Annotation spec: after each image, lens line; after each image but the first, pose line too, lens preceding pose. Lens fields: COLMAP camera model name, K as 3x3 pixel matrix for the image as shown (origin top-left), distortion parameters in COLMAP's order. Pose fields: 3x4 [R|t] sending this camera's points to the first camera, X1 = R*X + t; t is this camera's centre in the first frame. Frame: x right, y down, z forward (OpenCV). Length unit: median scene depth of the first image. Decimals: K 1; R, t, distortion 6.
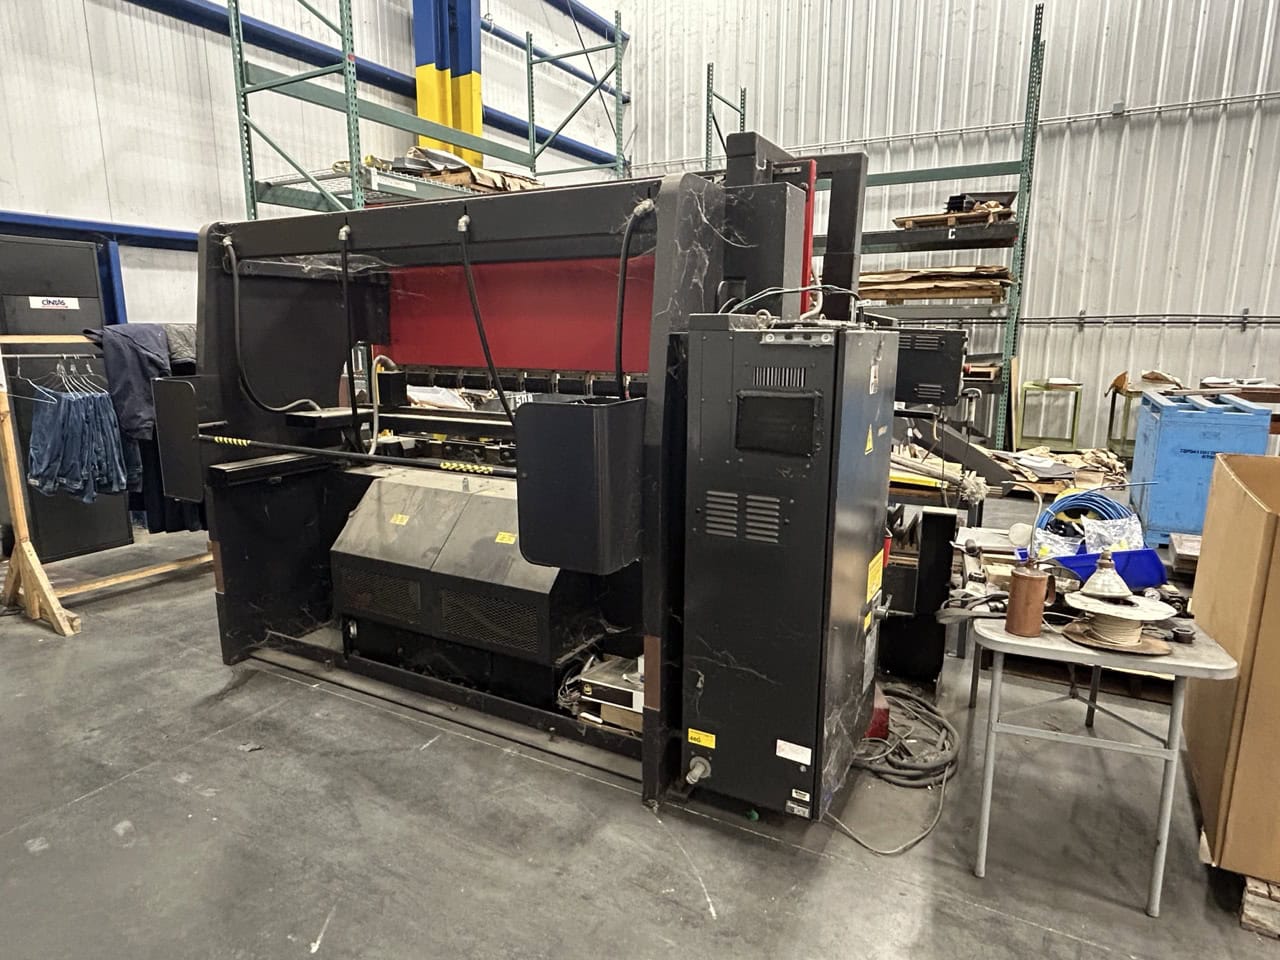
lens RADIAL K [[760.7, 0, 639.9], [0, 760.7, 480.3], [0, 0, 1]] dist [-0.009062, -0.000067]
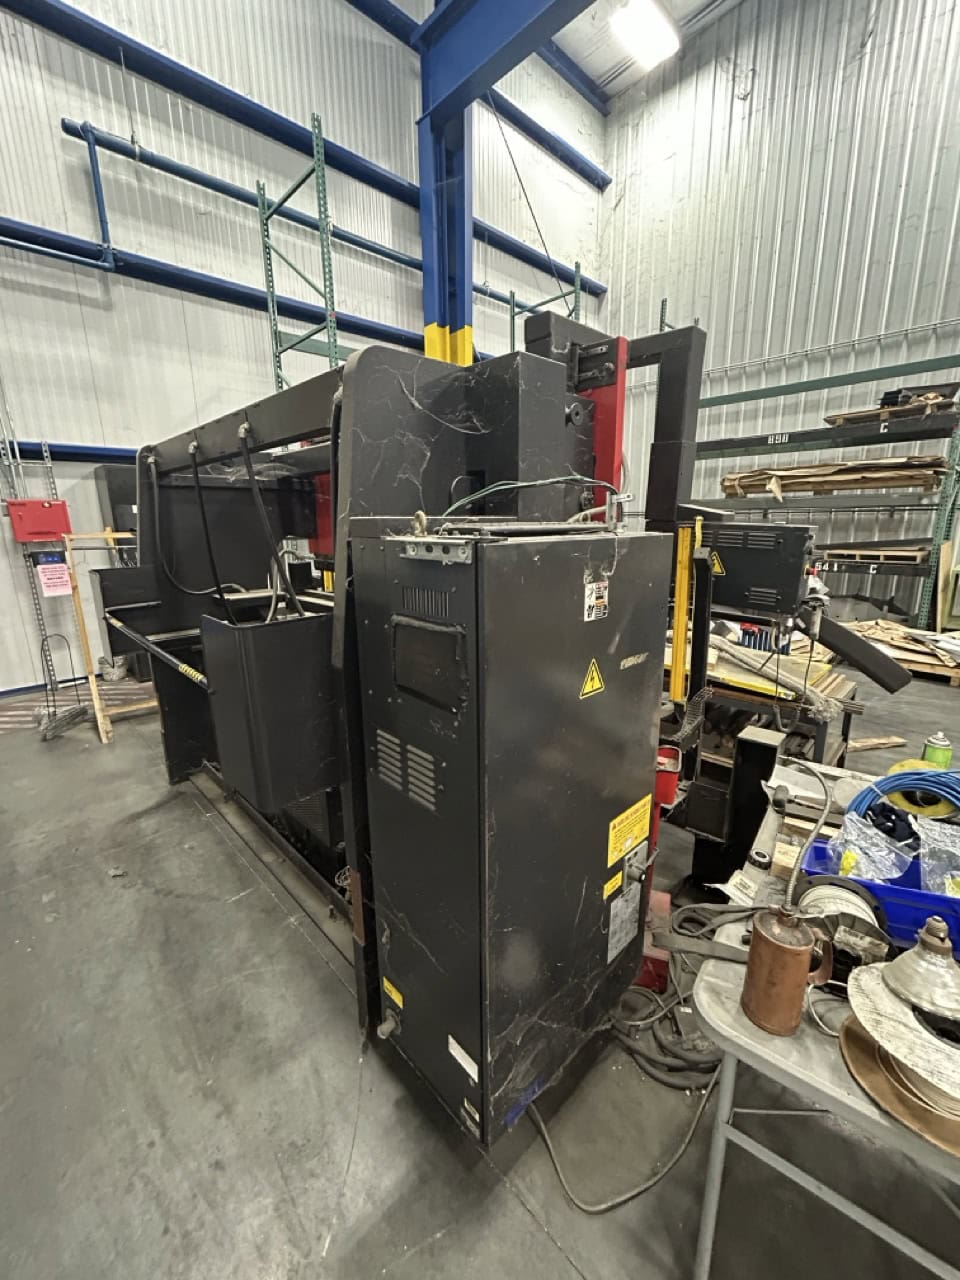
lens RADIAL K [[516.2, 0, 482.5], [0, 516.2, 639.0], [0, 0, 1]] dist [-0.003047, 0.001410]
pose [[0.956654, 0.053872, -0.286200, 0.096036], [-0.044032, 0.998200, 0.040709, -0.030613], [0.287878, -0.026342, 0.957305, 0.132067]]
